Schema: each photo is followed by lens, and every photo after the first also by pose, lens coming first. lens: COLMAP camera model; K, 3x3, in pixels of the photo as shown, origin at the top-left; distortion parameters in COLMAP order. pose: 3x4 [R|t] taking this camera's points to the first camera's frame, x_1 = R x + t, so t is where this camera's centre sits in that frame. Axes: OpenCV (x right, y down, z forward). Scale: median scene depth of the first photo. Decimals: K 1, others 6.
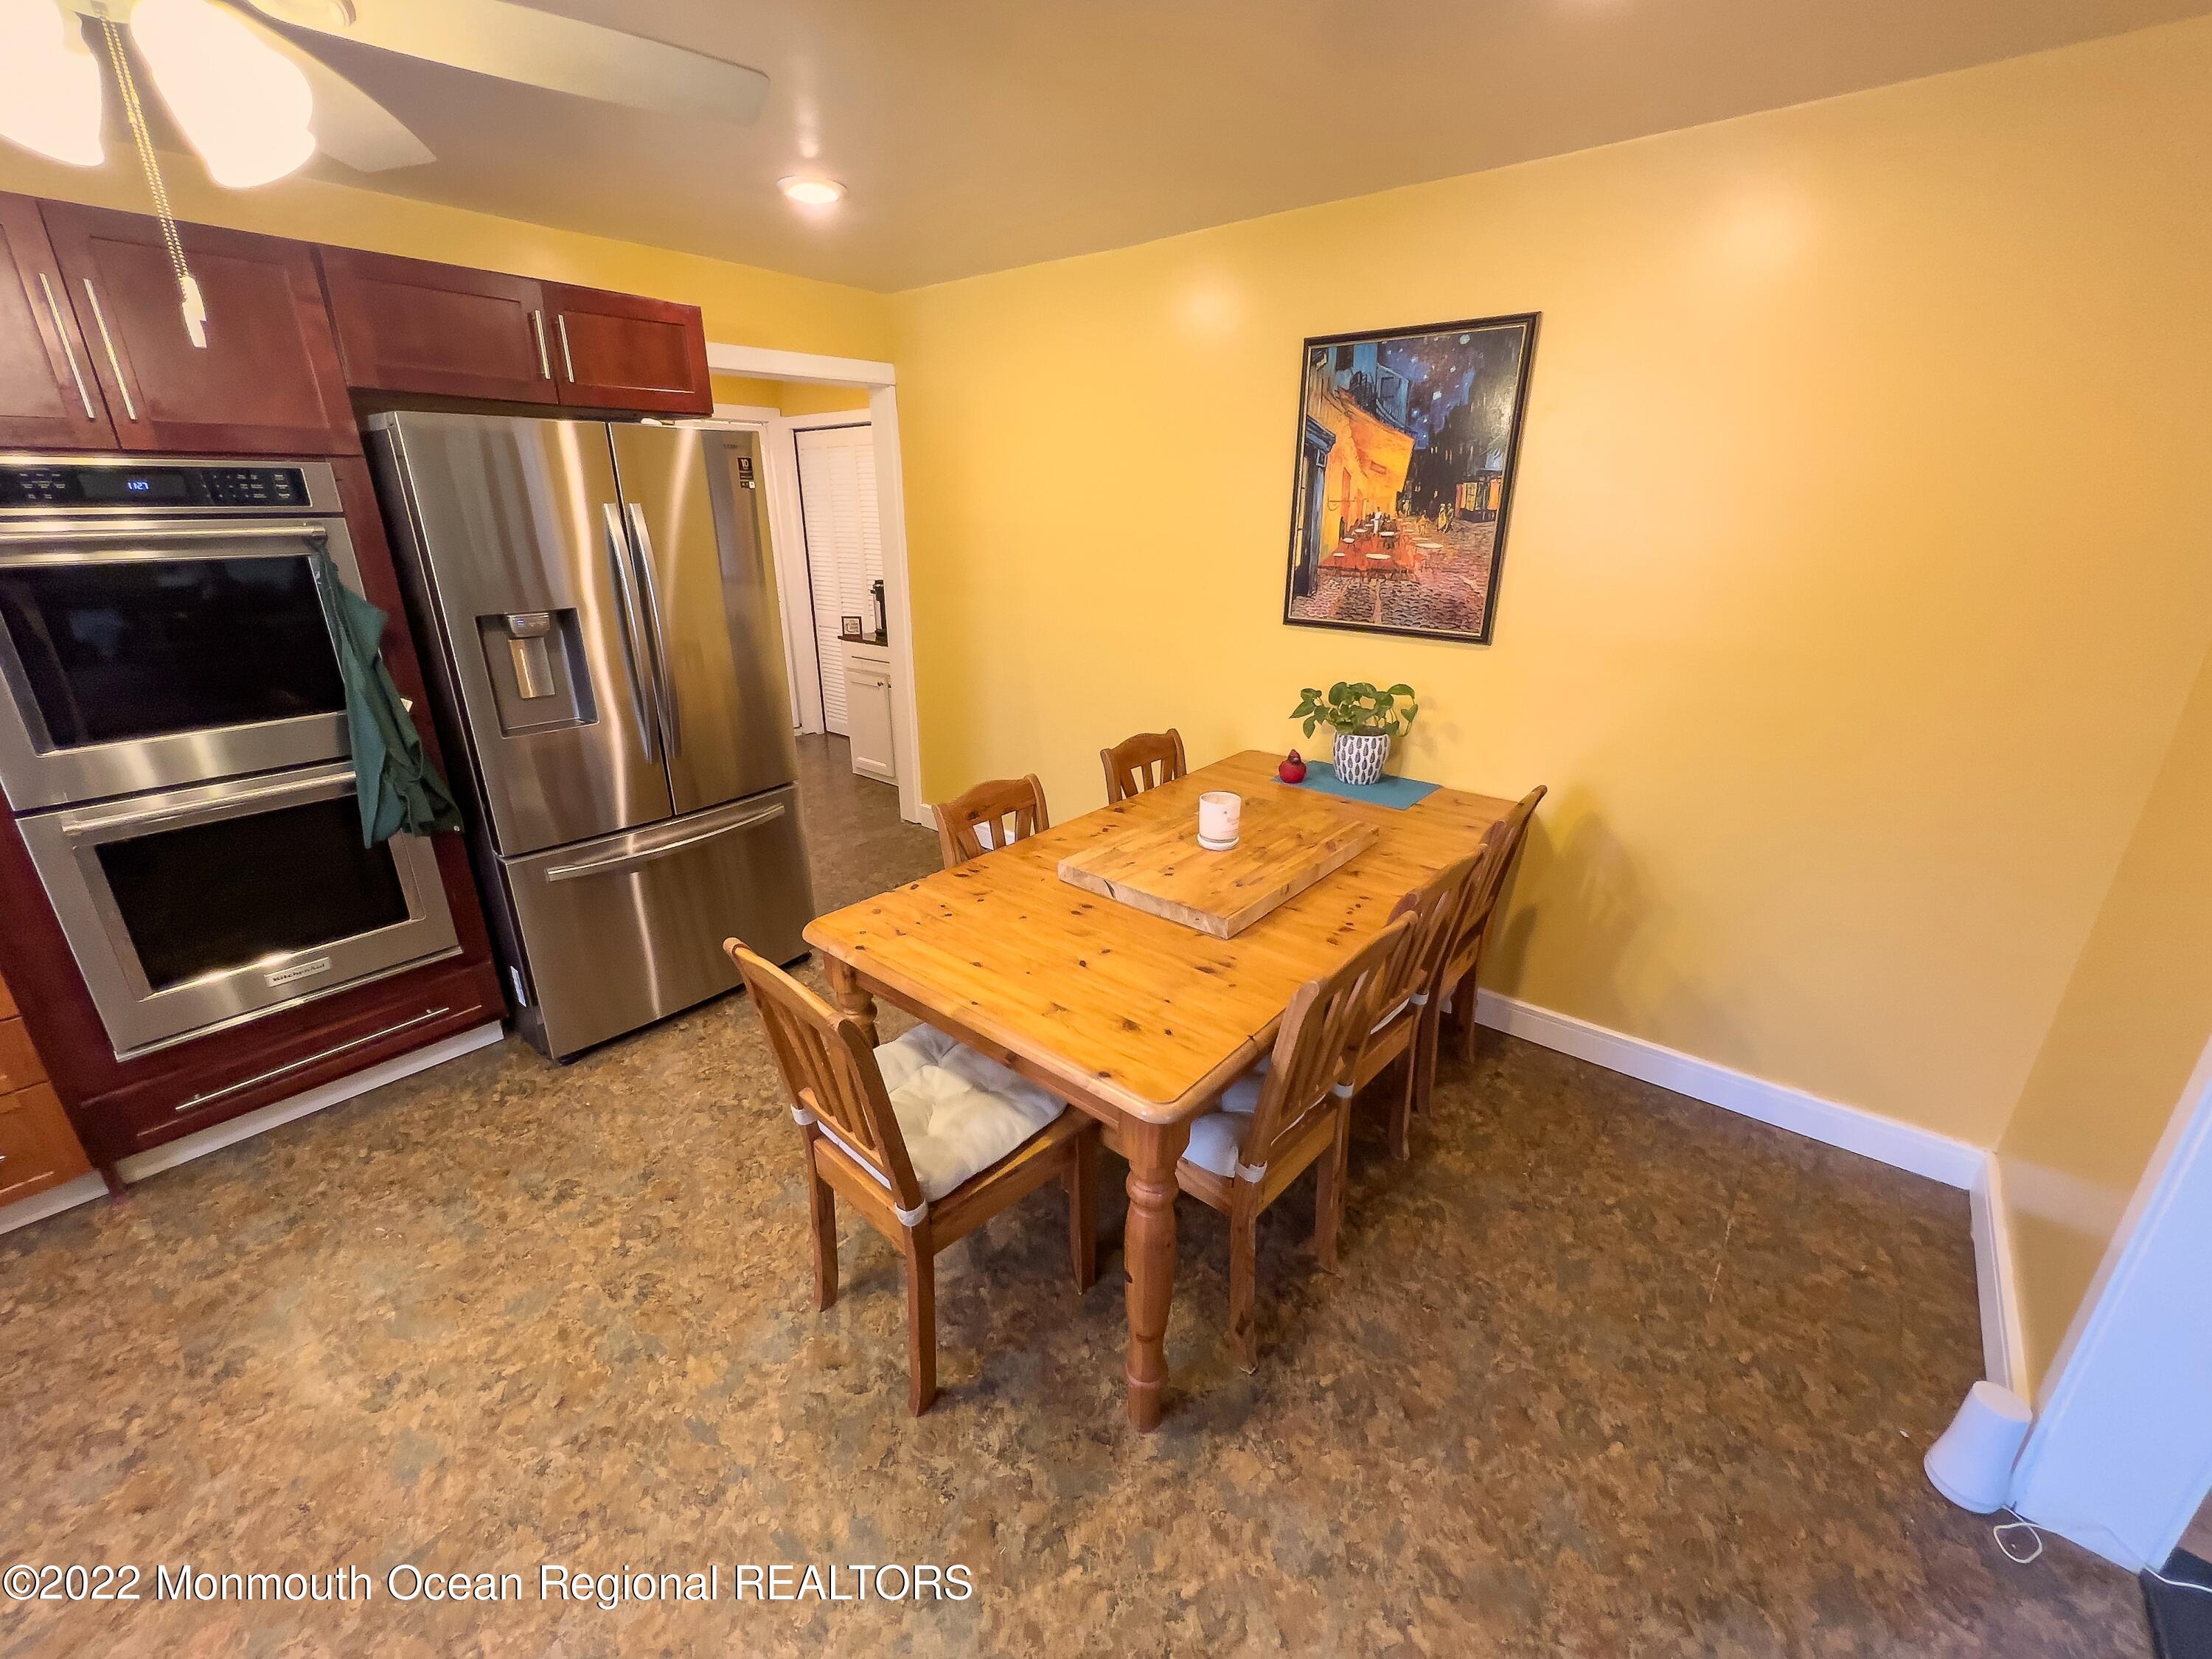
lens RADIAL K [[893.5, 0, 1088.3], [0, 893.5, 817.0], [0, 0, 1]] dist [-0.001488, 0.000528]
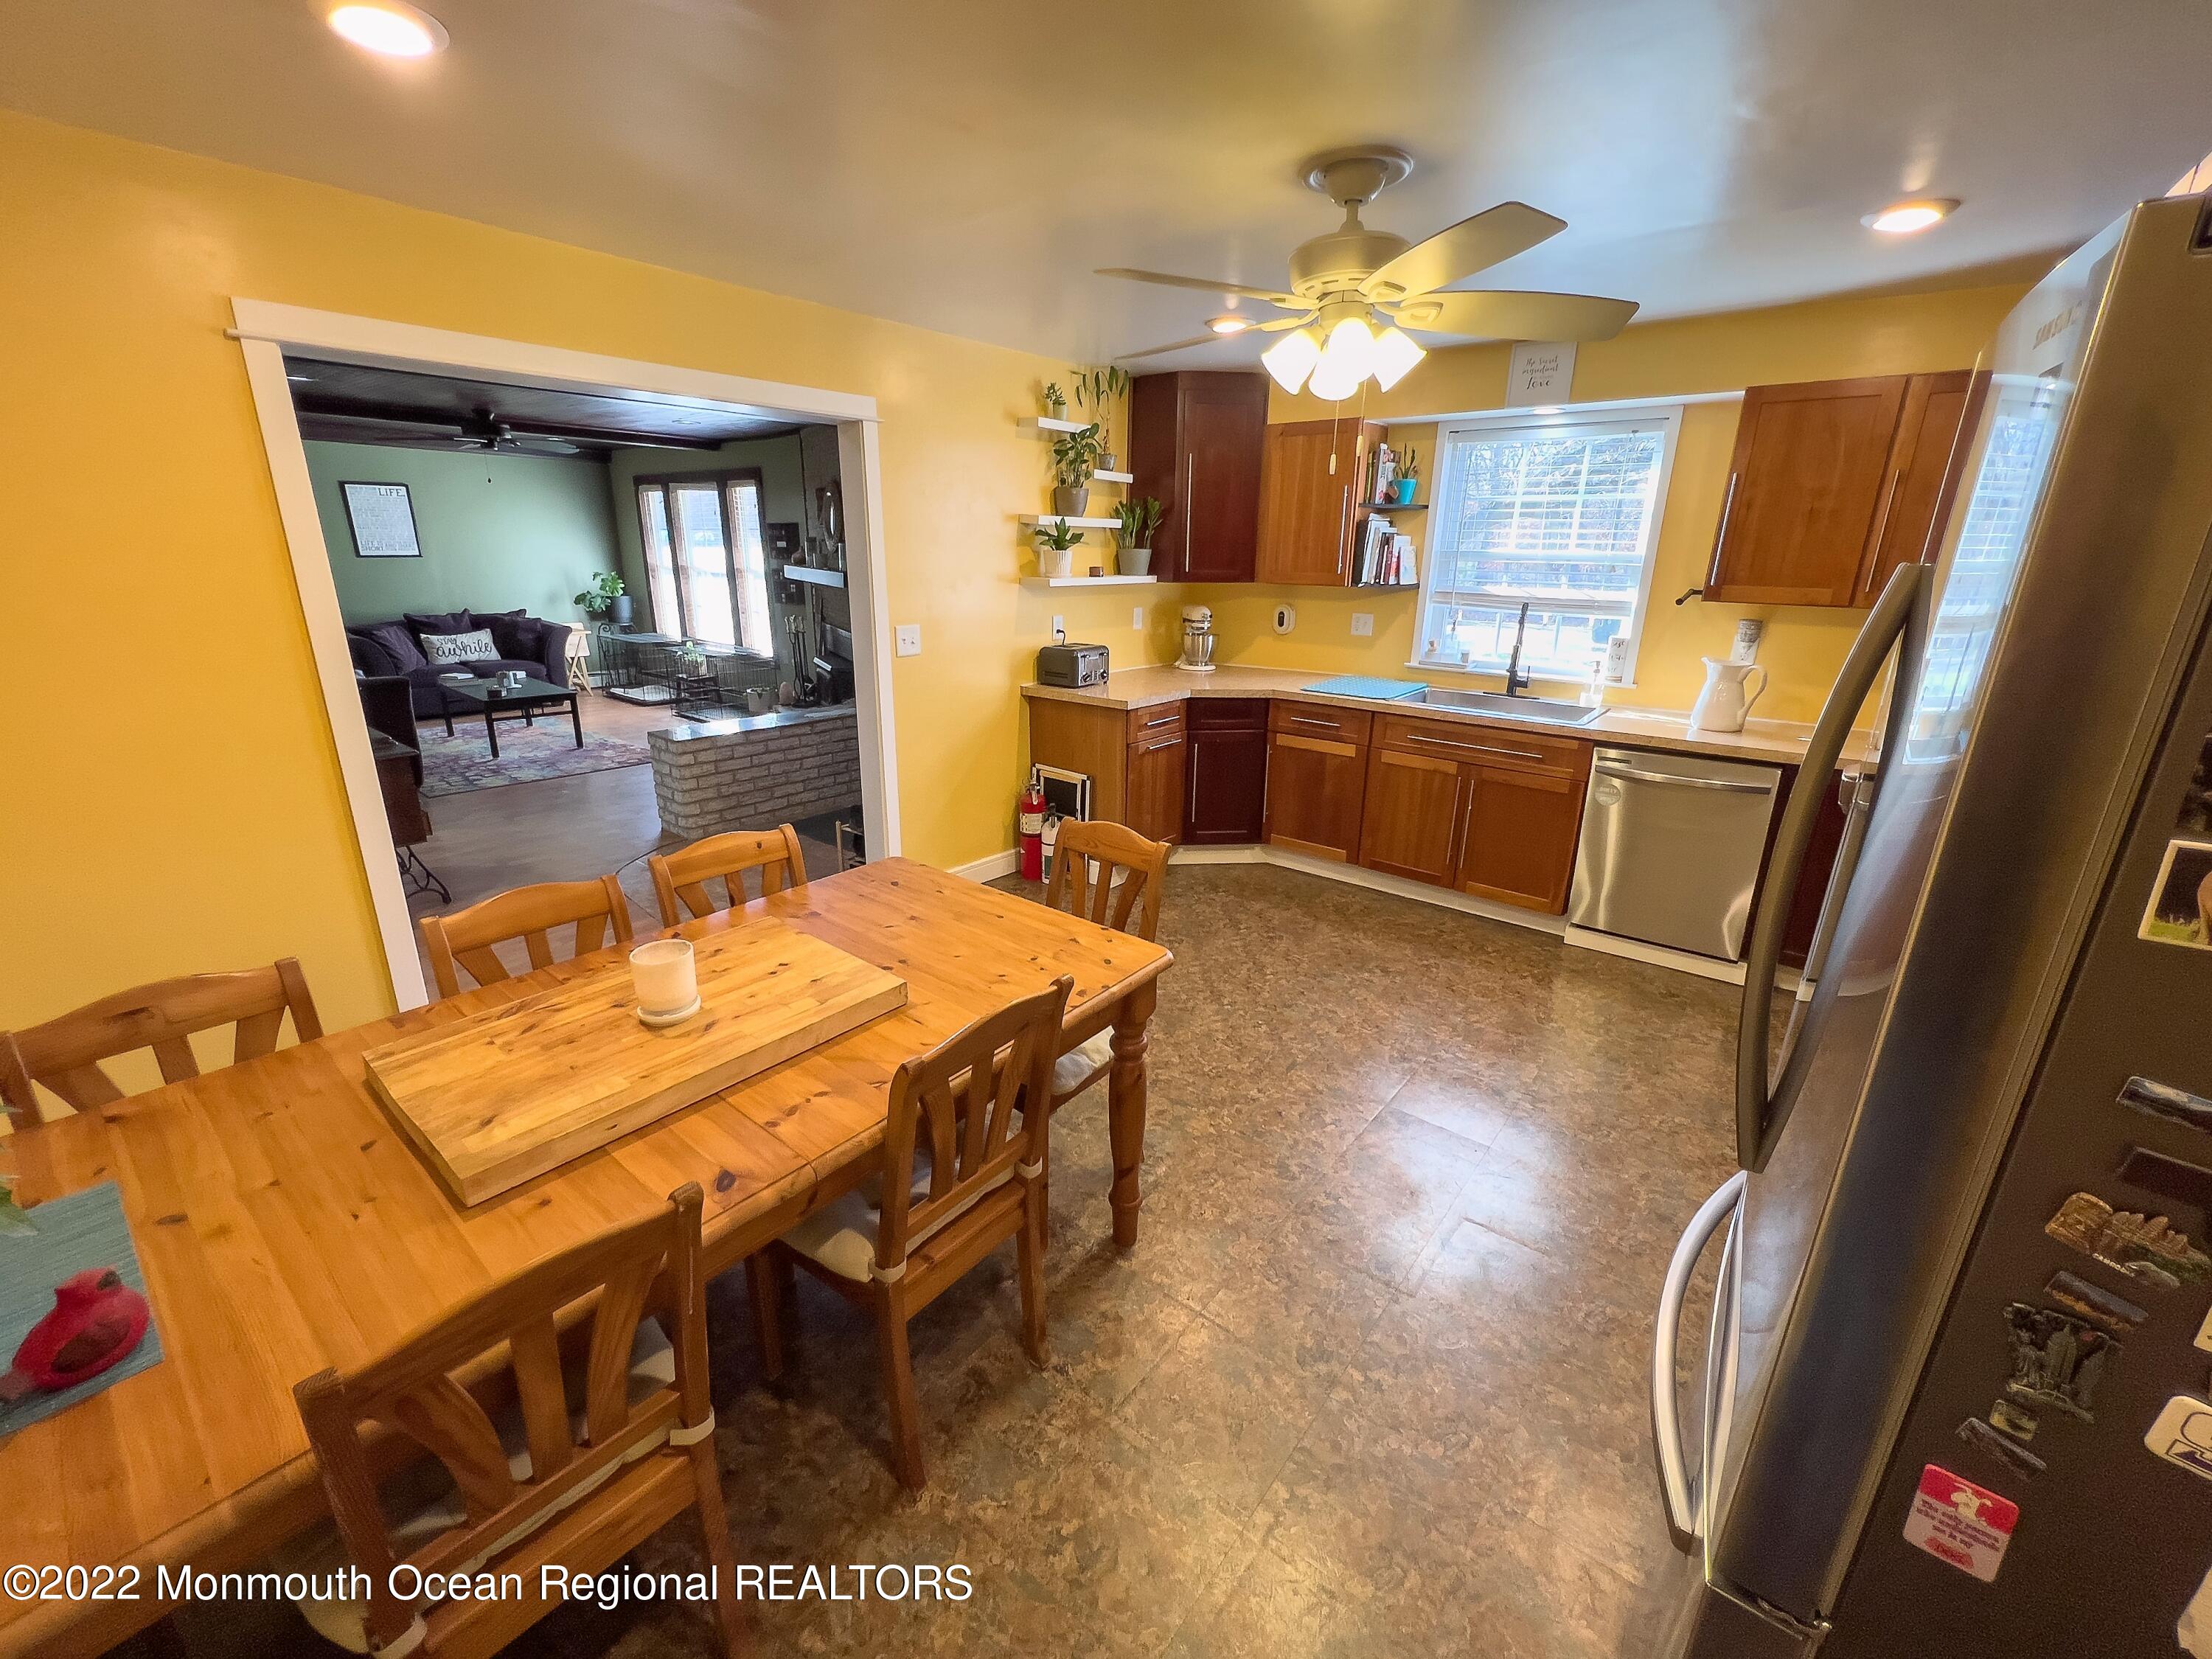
lens RADIAL K [[904.0, 0, 1092.8], [0, 904.0, 823.1], [0, 0, 1]] dist [0.000305, 0.000178]
pose [[-0.999806, -0.005793, -0.018821, -0.166021], [-0.015982, 0.797087, 0.603652, -0.512759], [0.011505, 0.603836, -0.797025, 1.417669]]
